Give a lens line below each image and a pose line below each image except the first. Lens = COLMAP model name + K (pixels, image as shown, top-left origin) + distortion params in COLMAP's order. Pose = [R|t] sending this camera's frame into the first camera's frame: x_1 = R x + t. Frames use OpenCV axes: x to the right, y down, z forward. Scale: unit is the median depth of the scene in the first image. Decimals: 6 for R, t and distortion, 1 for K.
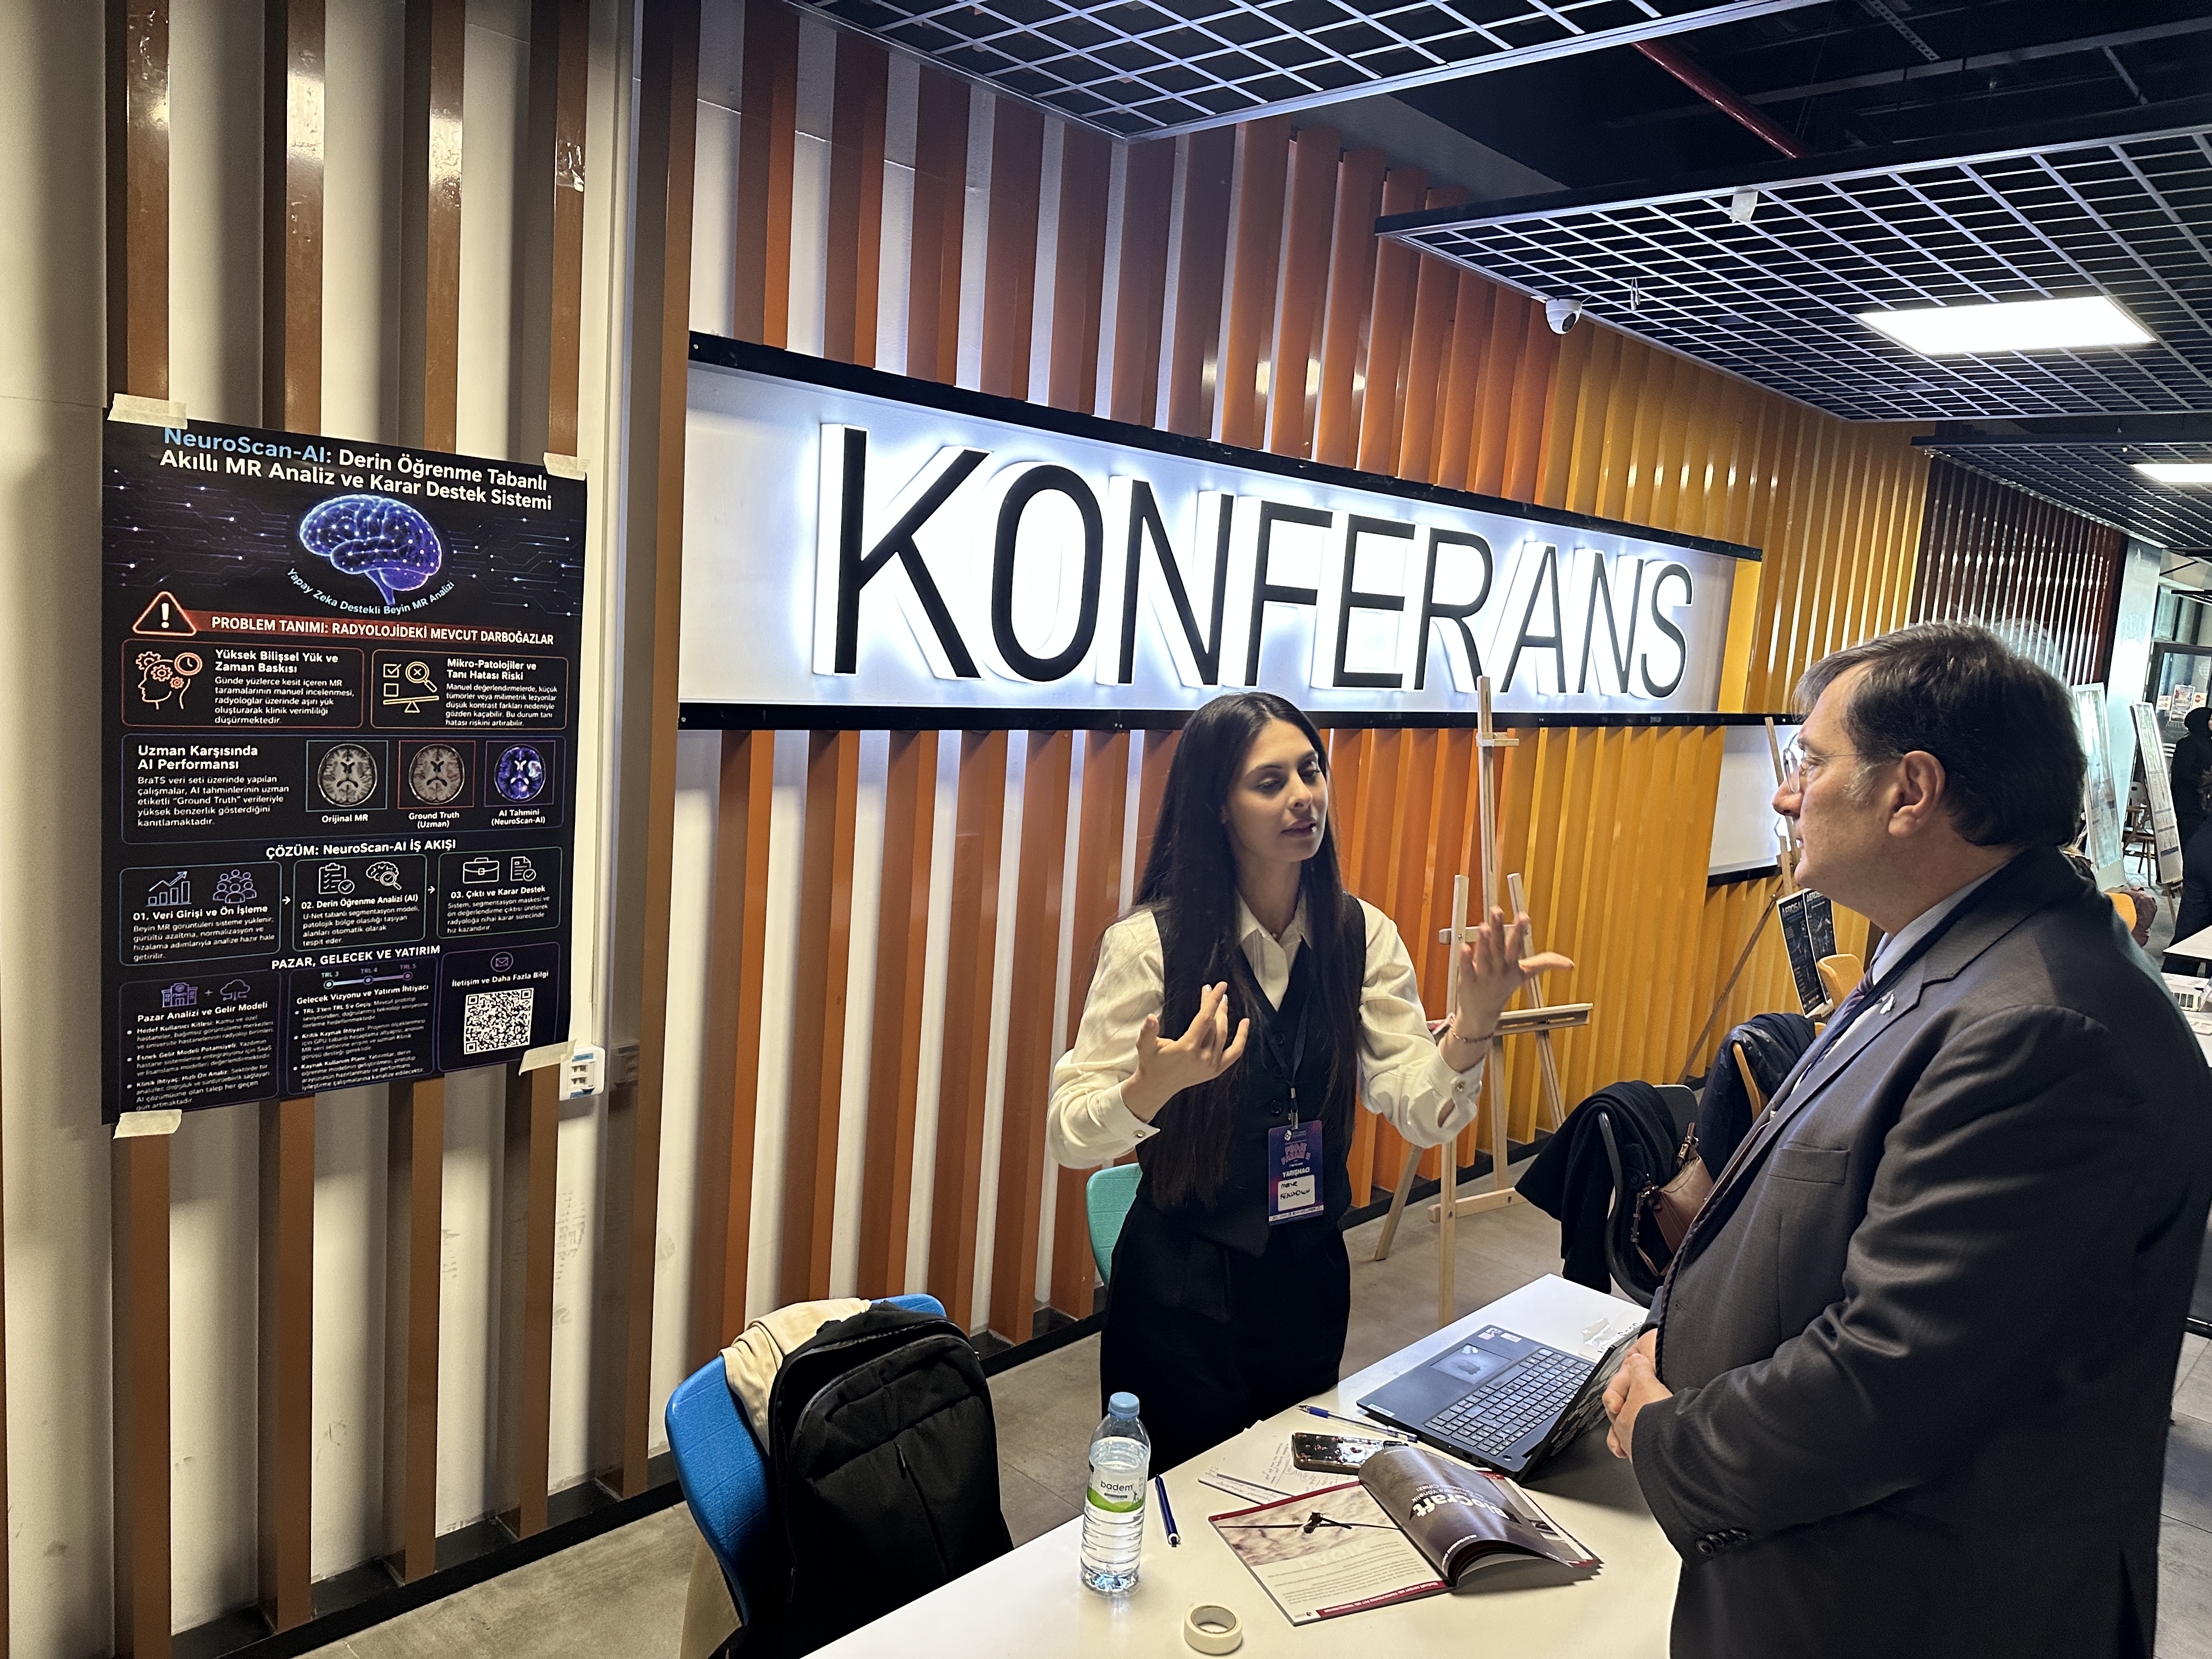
lens RADIAL K [[1574.3, 0, 1106.0], [0, 1574.3, 829.5], [0, 0, 1]] dist [-0.031832, -0.003711]
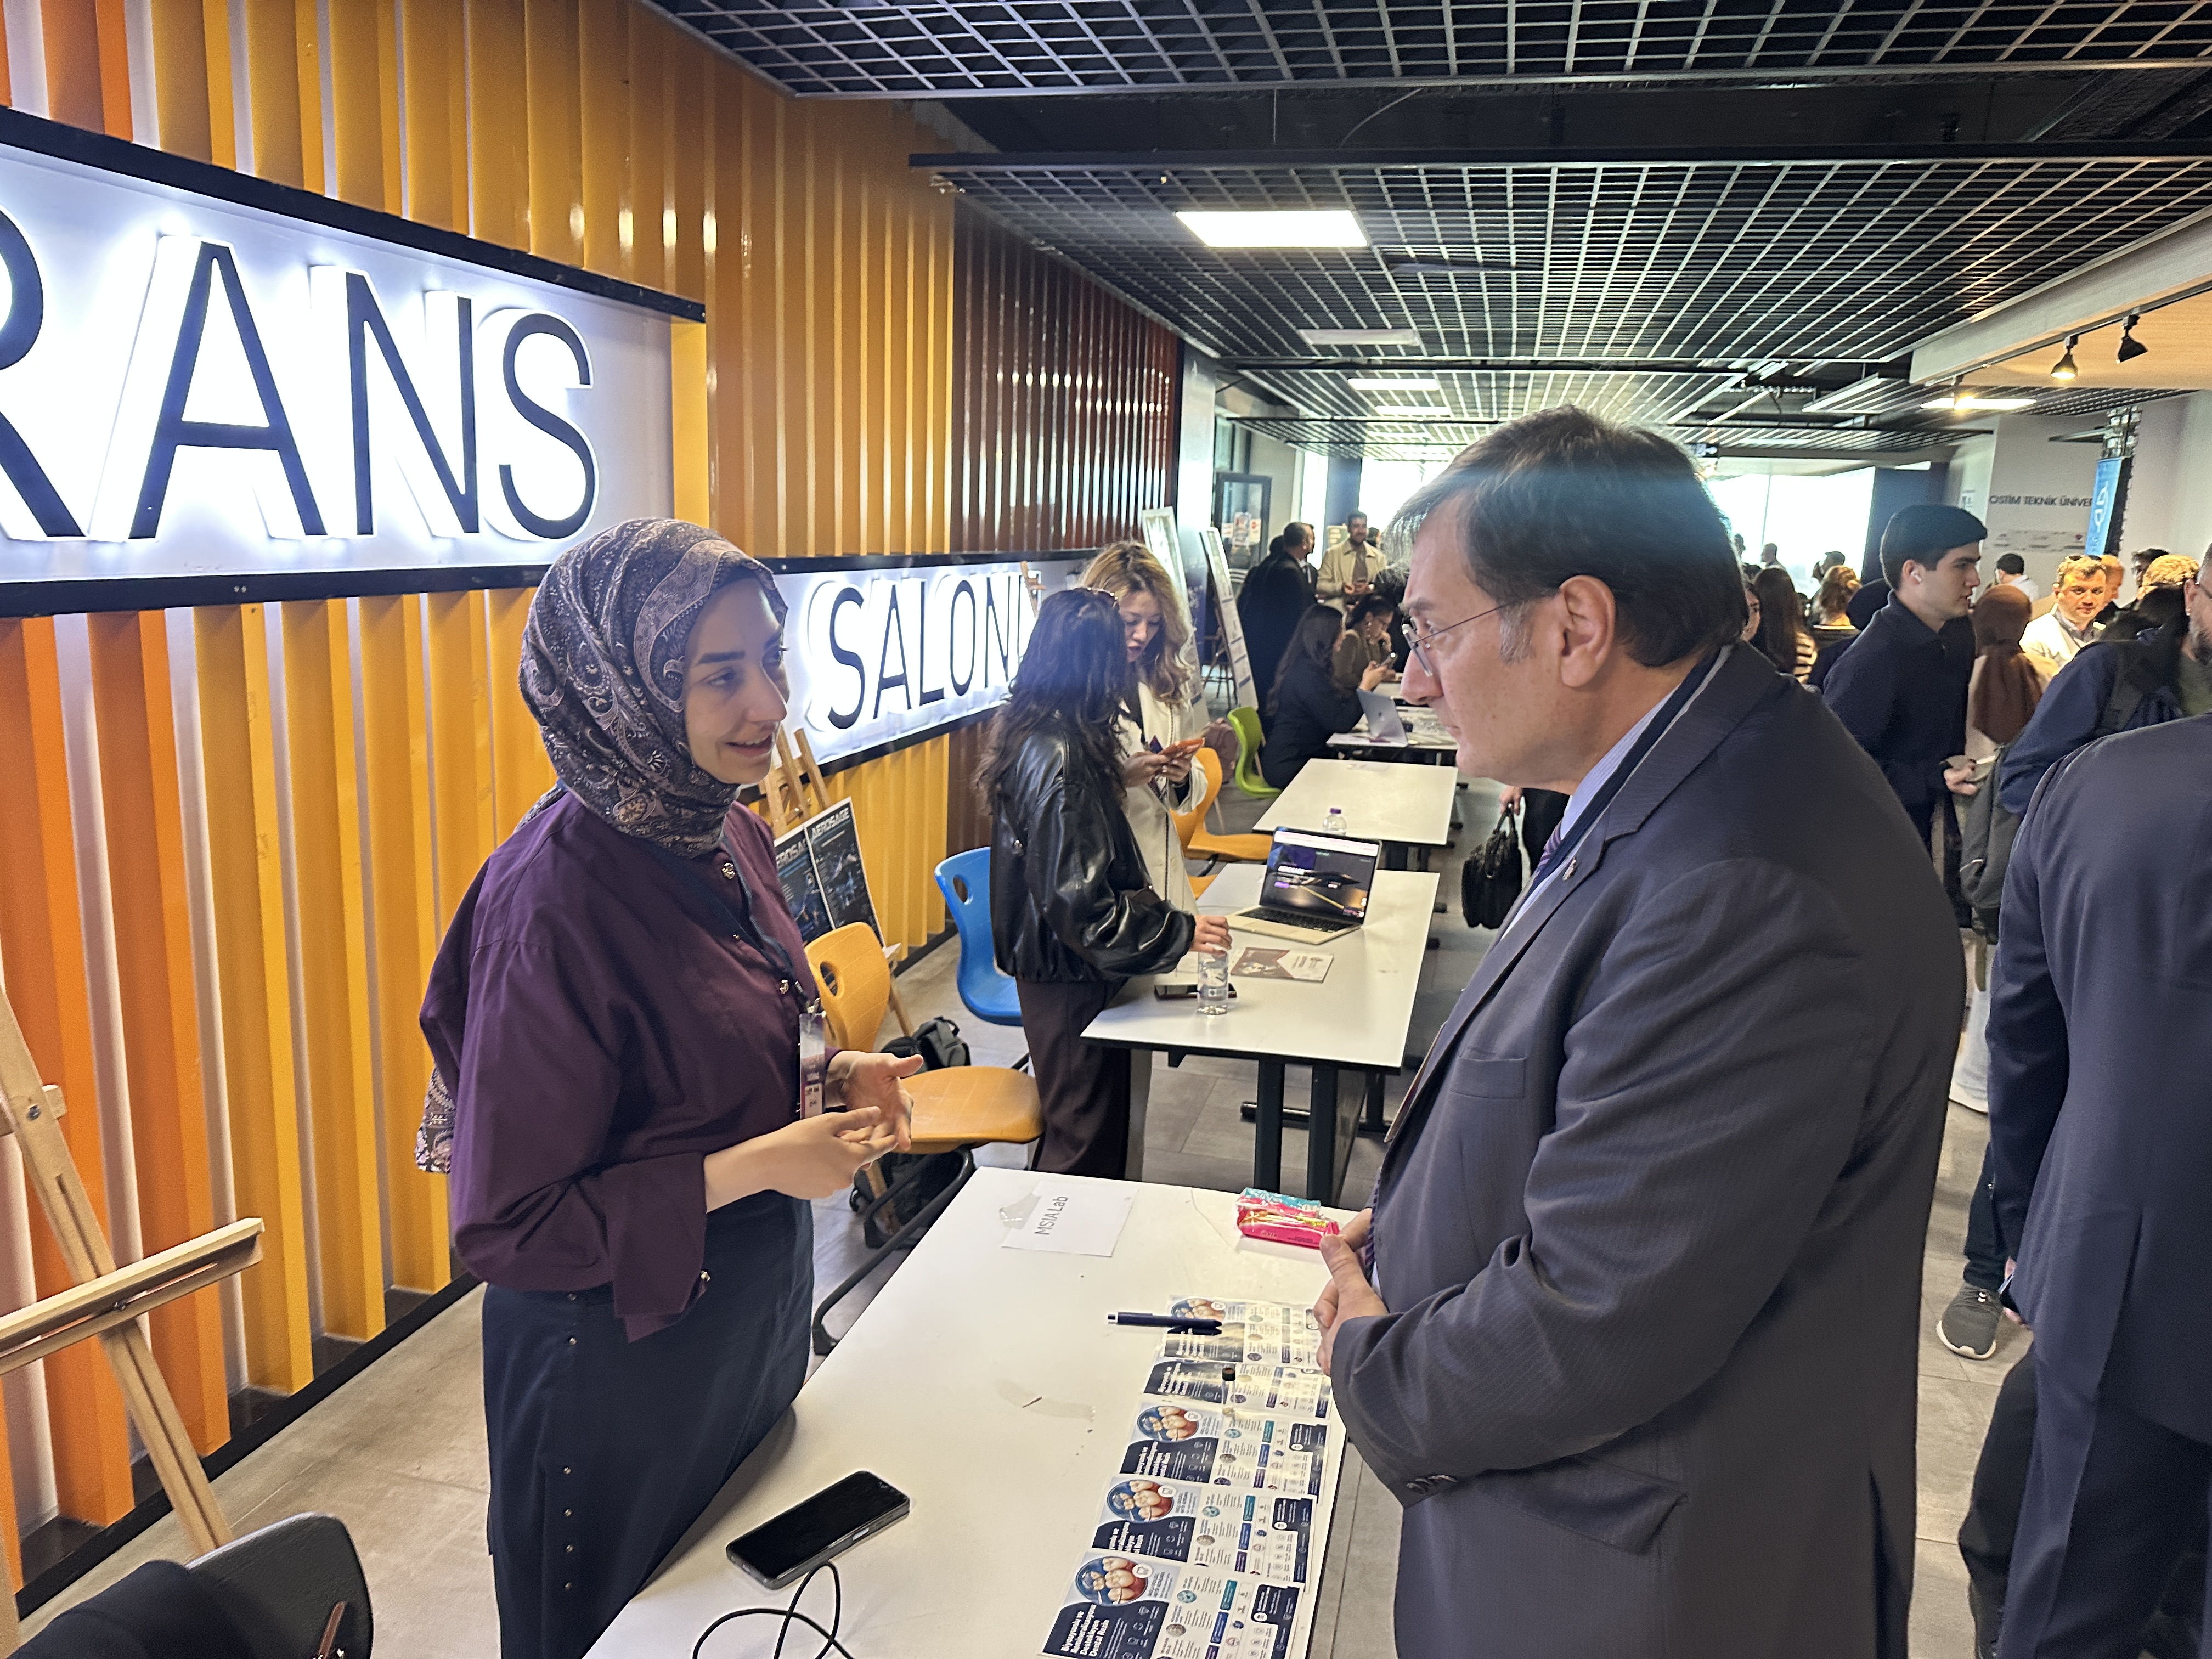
lens RADIAL K [[1574.3, 0, 1106.0], [0, 1574.3, 829.5], [0, 0, 1]] dist [-0.031832, -0.003711]
pose [[0.863987, -0.141009, 0.483367, 0.233933], [0.102205, 0.989114, 0.105862, -0.013924], [-0.493033, -0.042061, 0.868993, 0.363060]]
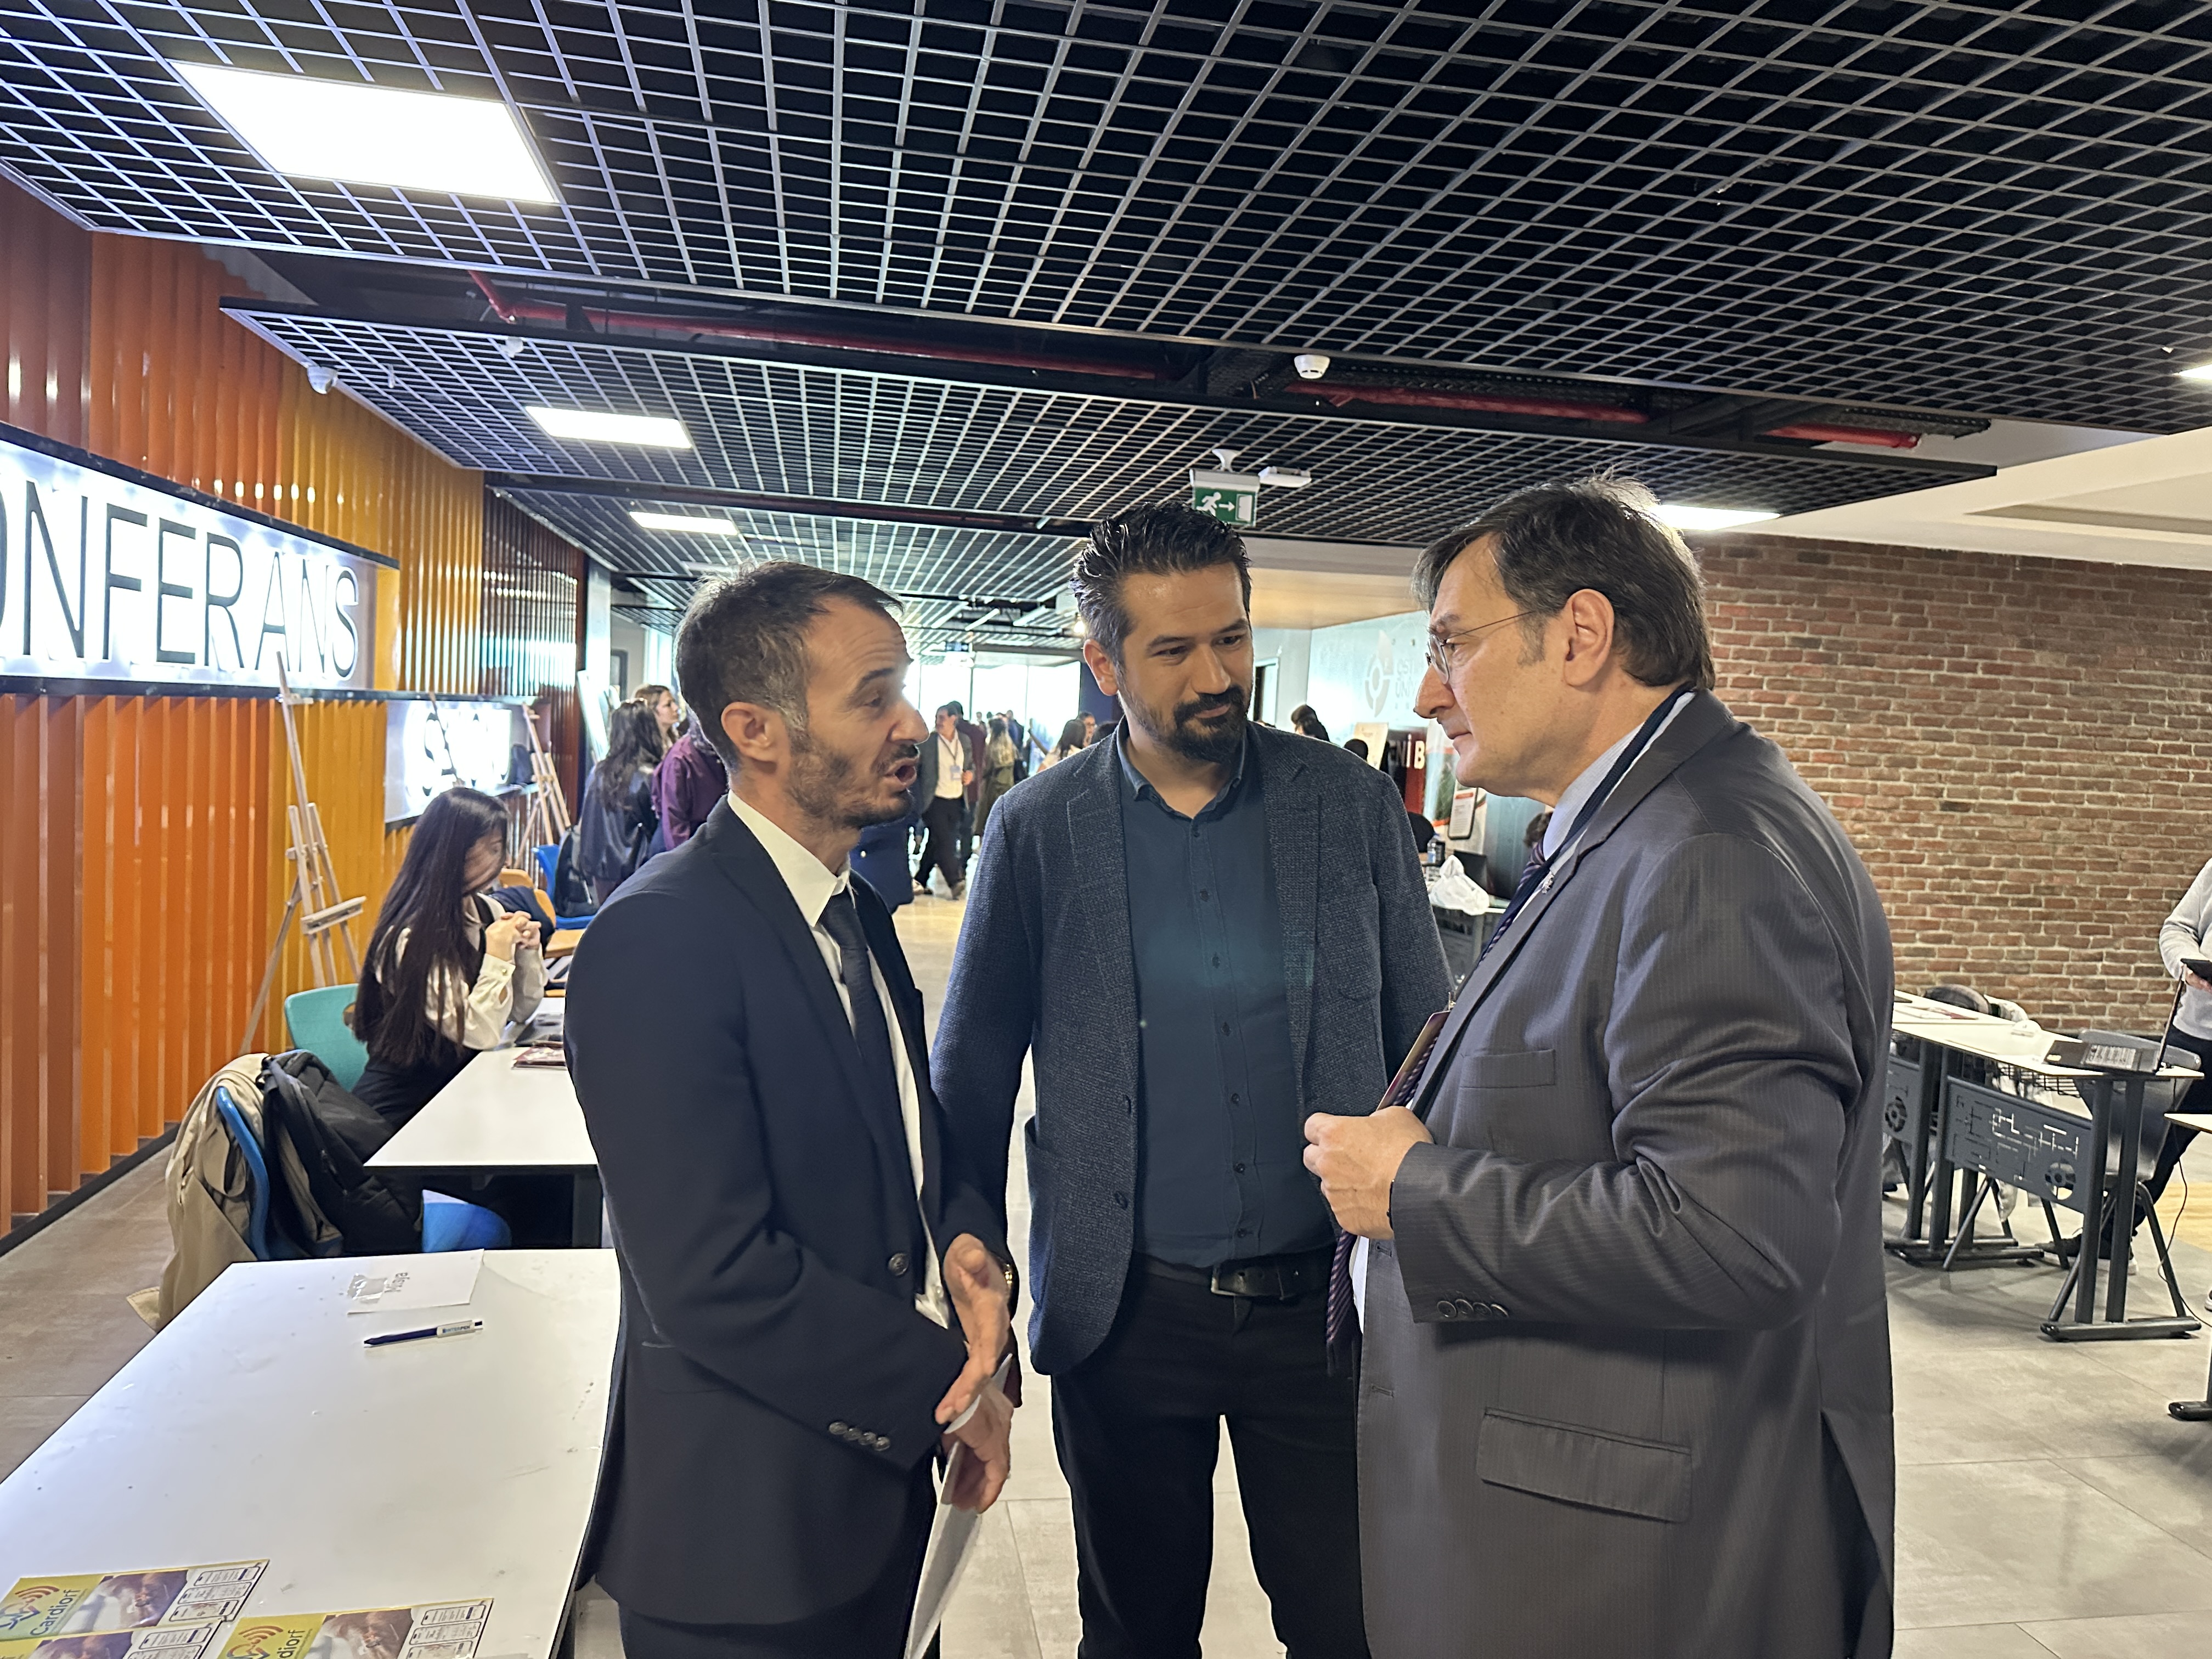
lens RADIAL K [[1574.3, 0, 1106.0], [0, 1574.3, 829.5], [0, 0, 1]] dist [-0.031832, -0.003711]
pose [[0.606905, -0.020321, 0.794514, -0.265931], [0.008682, 0.999783, 0.018939, 0.016058], [-0.794727, -0.004597, 0.606950, -0.221843]]
